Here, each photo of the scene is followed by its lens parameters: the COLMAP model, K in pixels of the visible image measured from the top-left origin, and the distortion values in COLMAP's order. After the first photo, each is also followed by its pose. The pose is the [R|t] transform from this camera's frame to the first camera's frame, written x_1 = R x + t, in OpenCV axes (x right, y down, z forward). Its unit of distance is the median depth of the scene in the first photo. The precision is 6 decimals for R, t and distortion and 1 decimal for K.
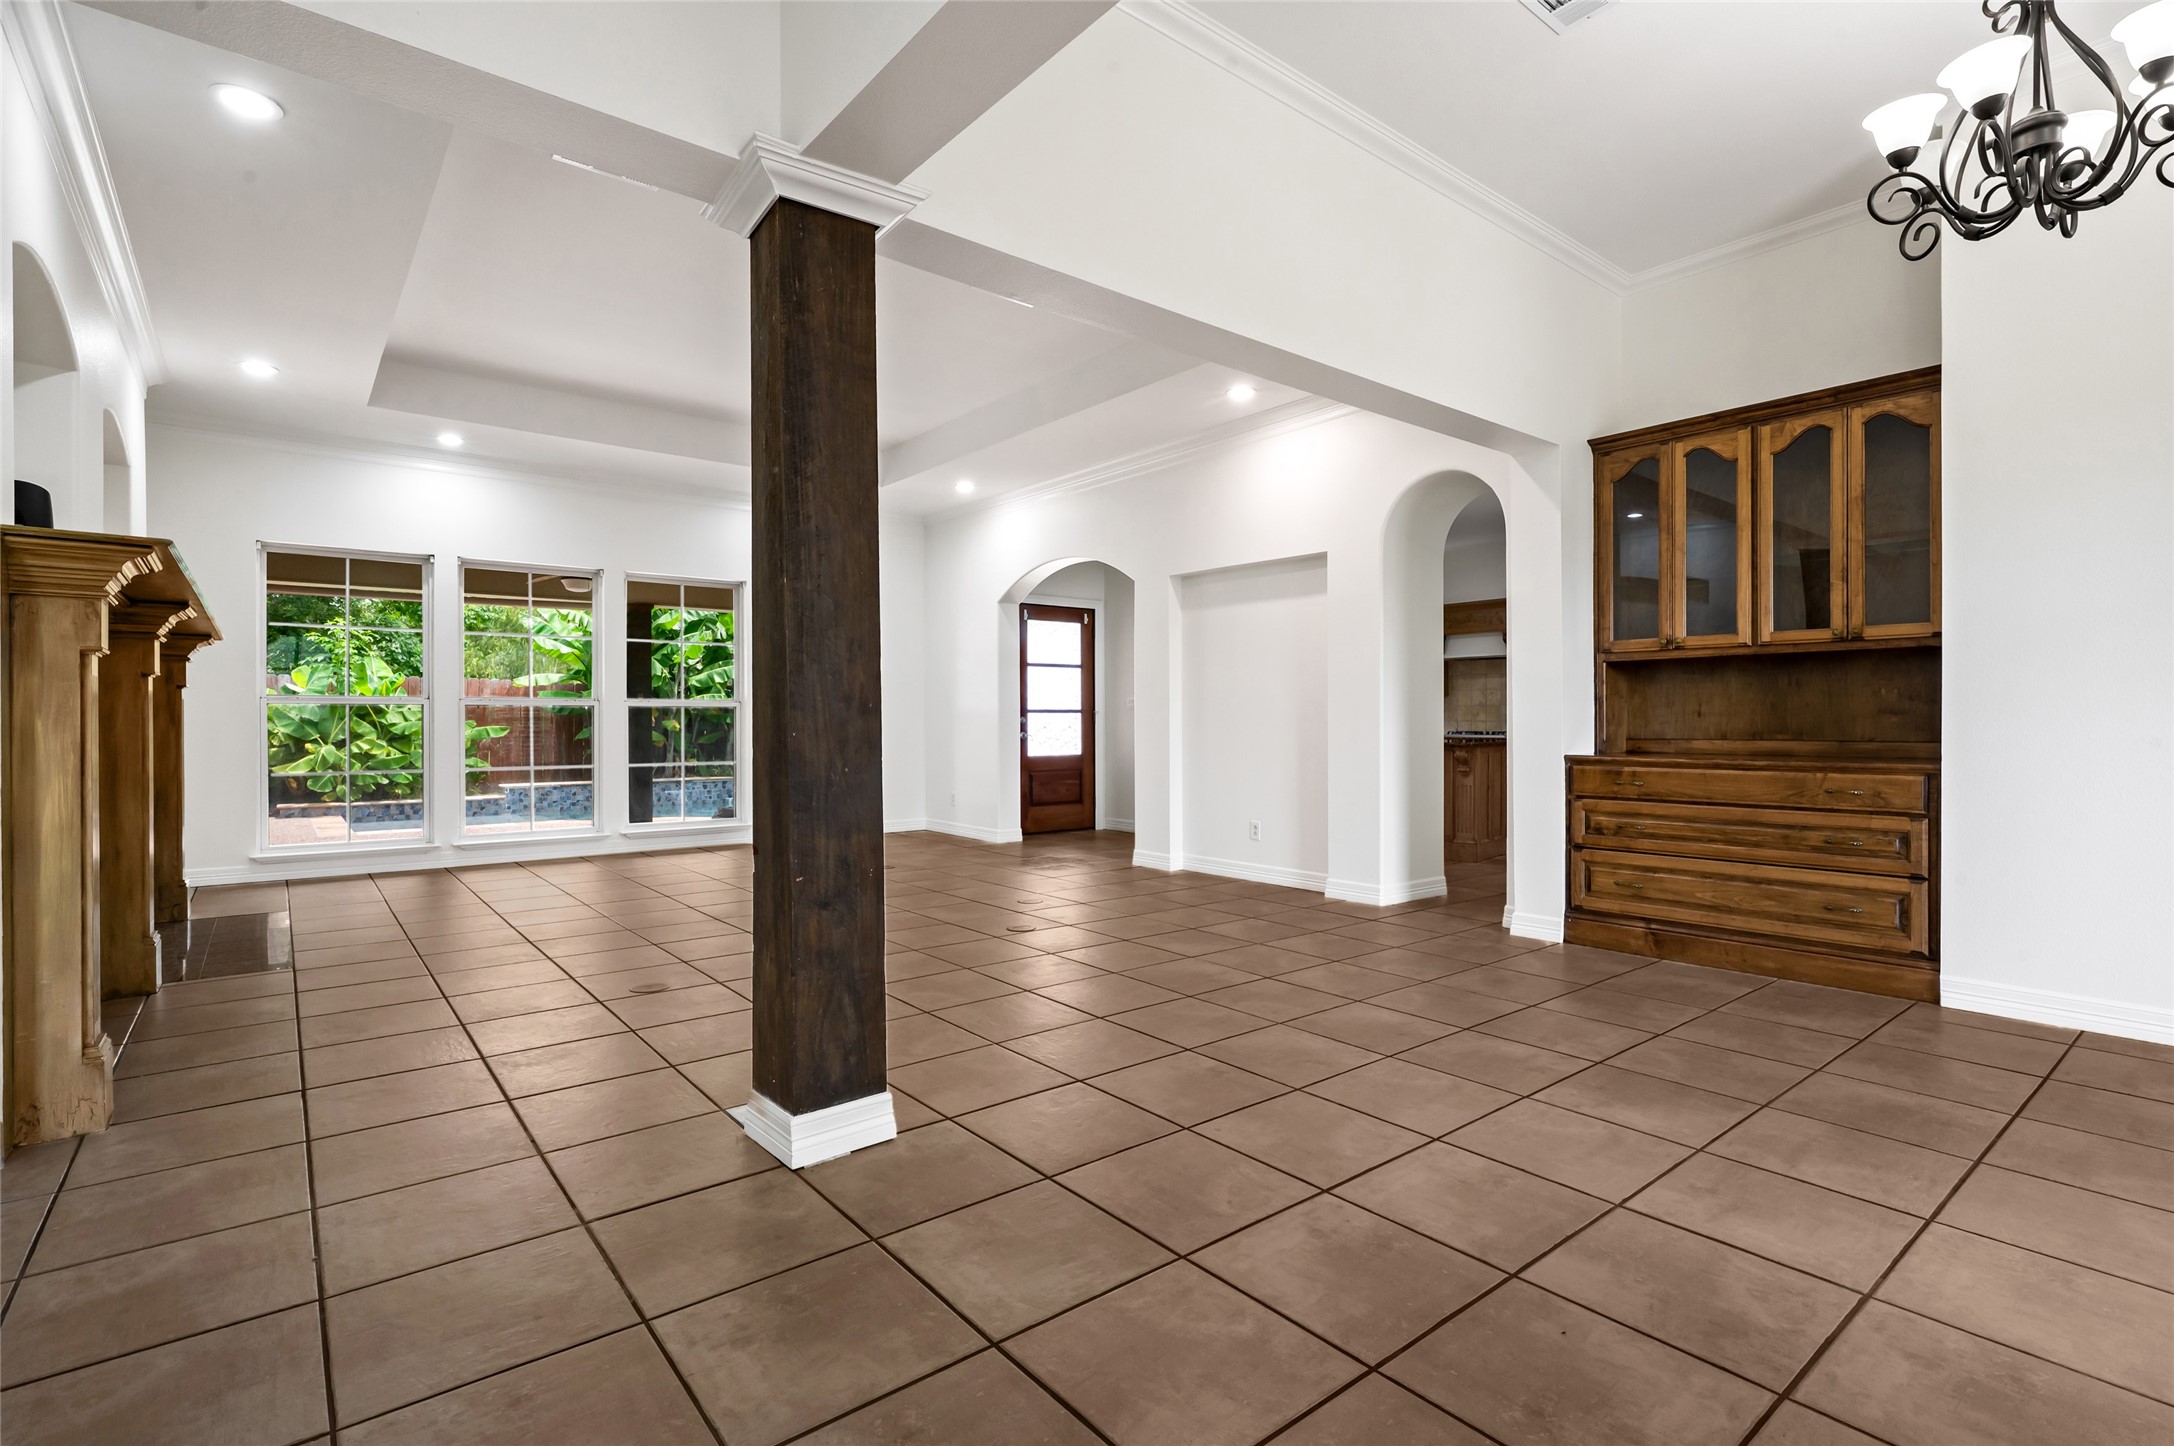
lens RADIAL K [[1015.0, 0, 1093.4], [0, 1015.0, 729.4], [0, 0, 1]] dist [-0.002207, 0.000598]
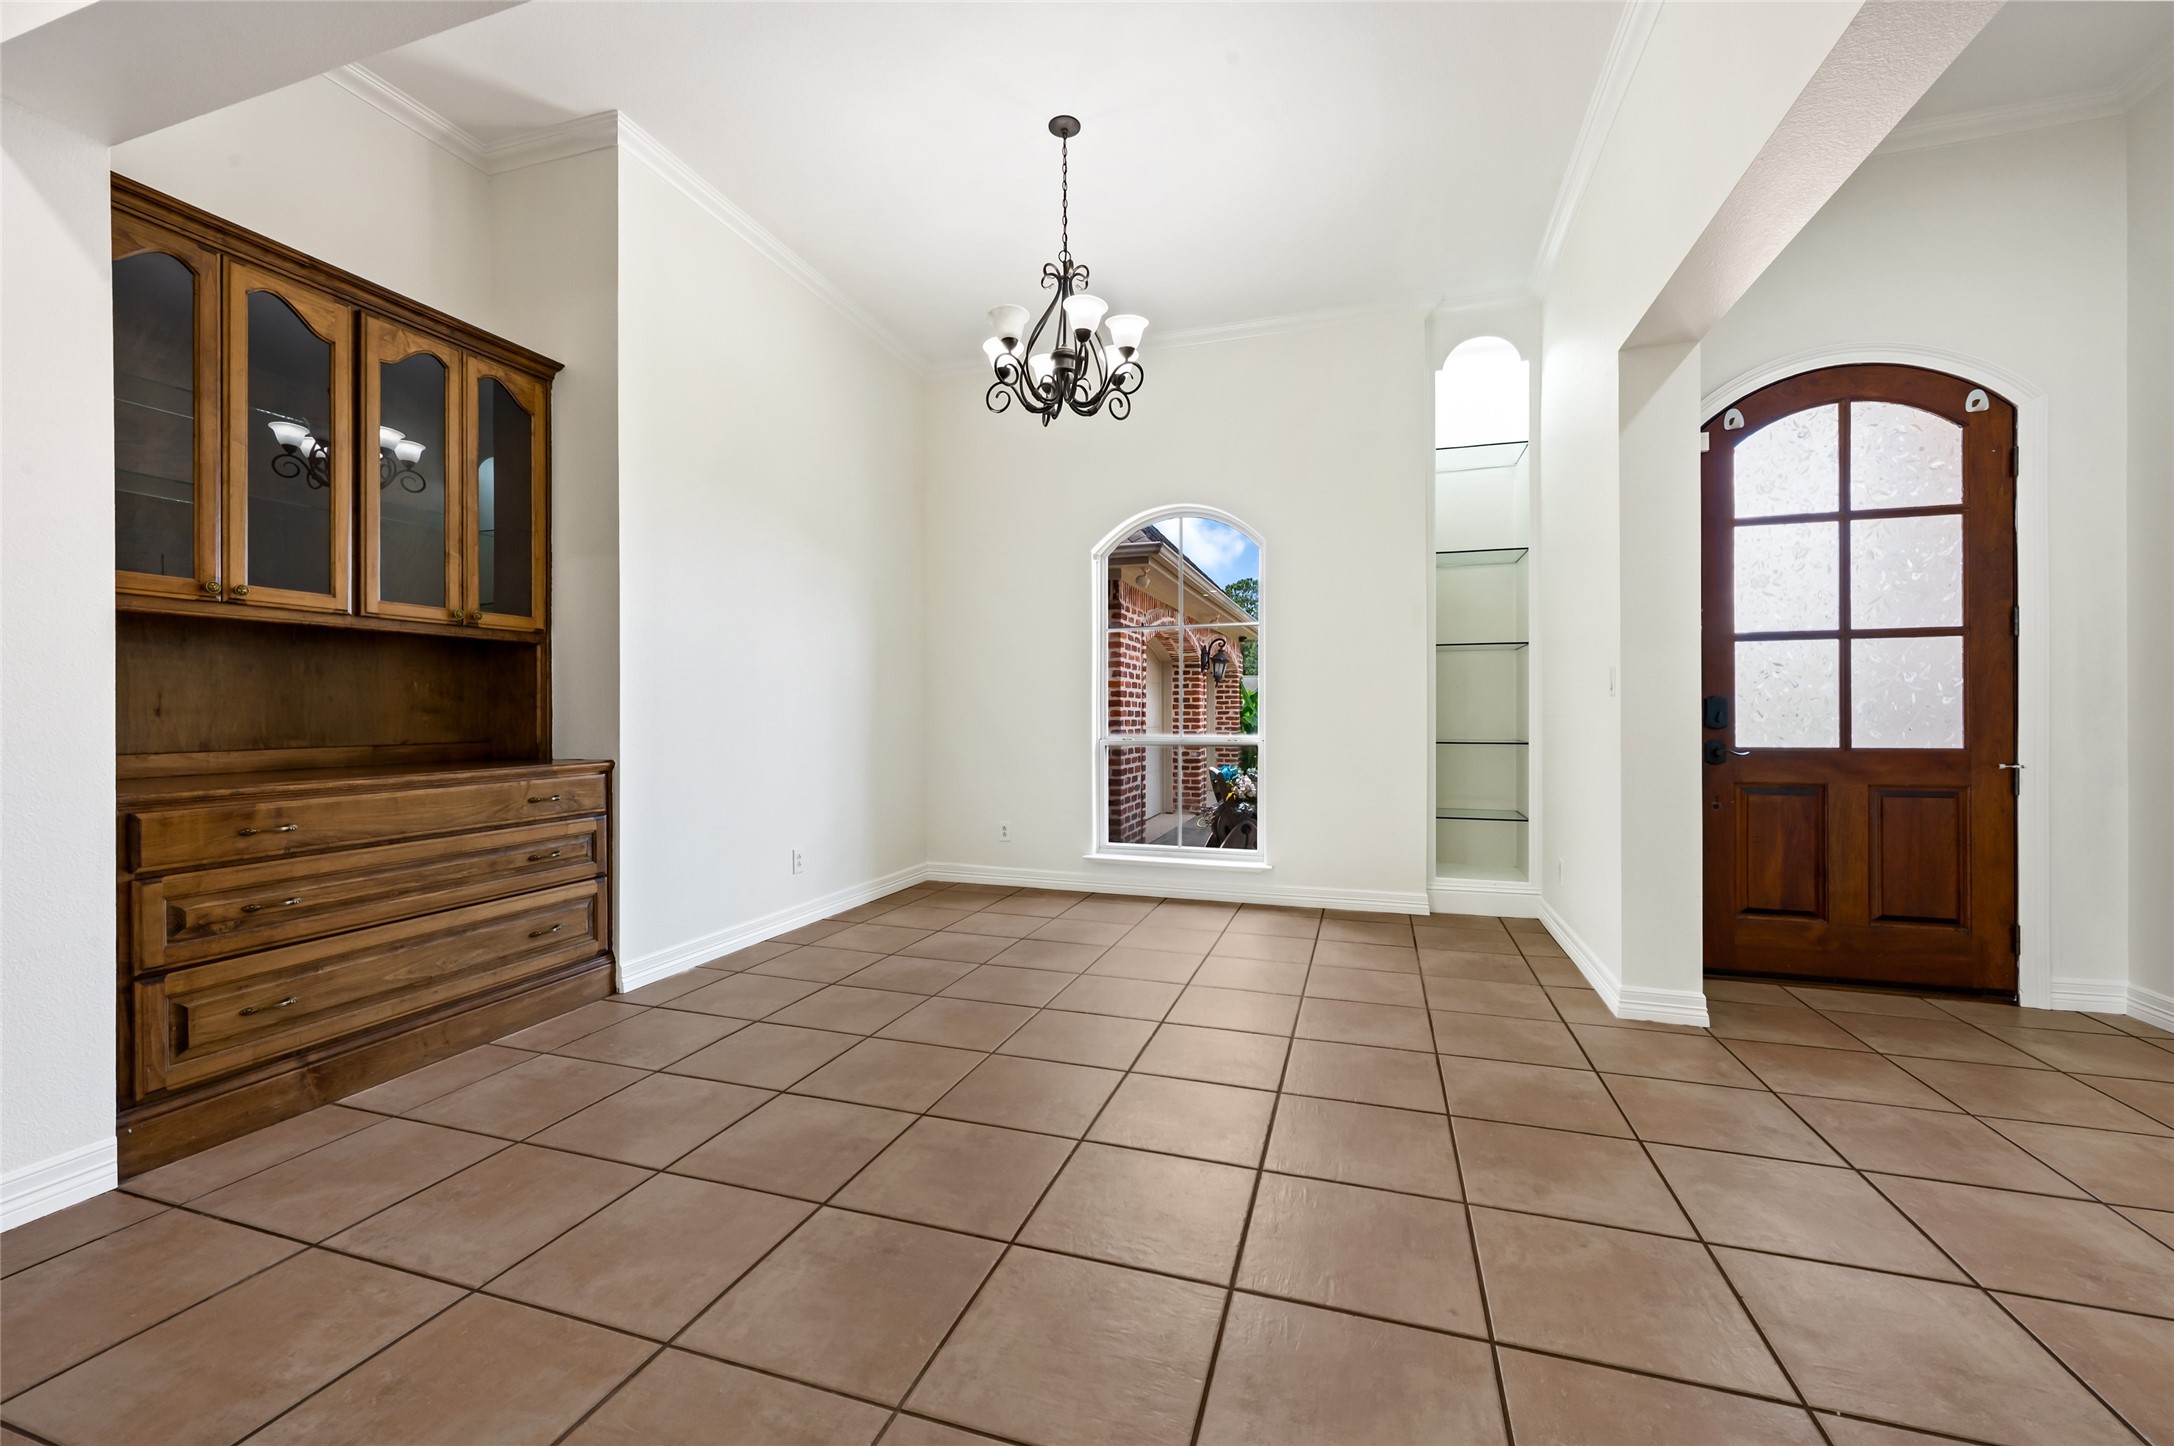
lens RADIAL K [[876.8, 0, 1076.6], [0, 876.8, 711.9], [0, 0, 1]] dist [-0.001824, -0.000275]
pose [[-0.539576, 0.003368, 0.841930, -0.148033], [0.010827, 0.999937, 0.002939, -0.011398], [-0.841867, 0.010702, -0.539579, 0.939489]]
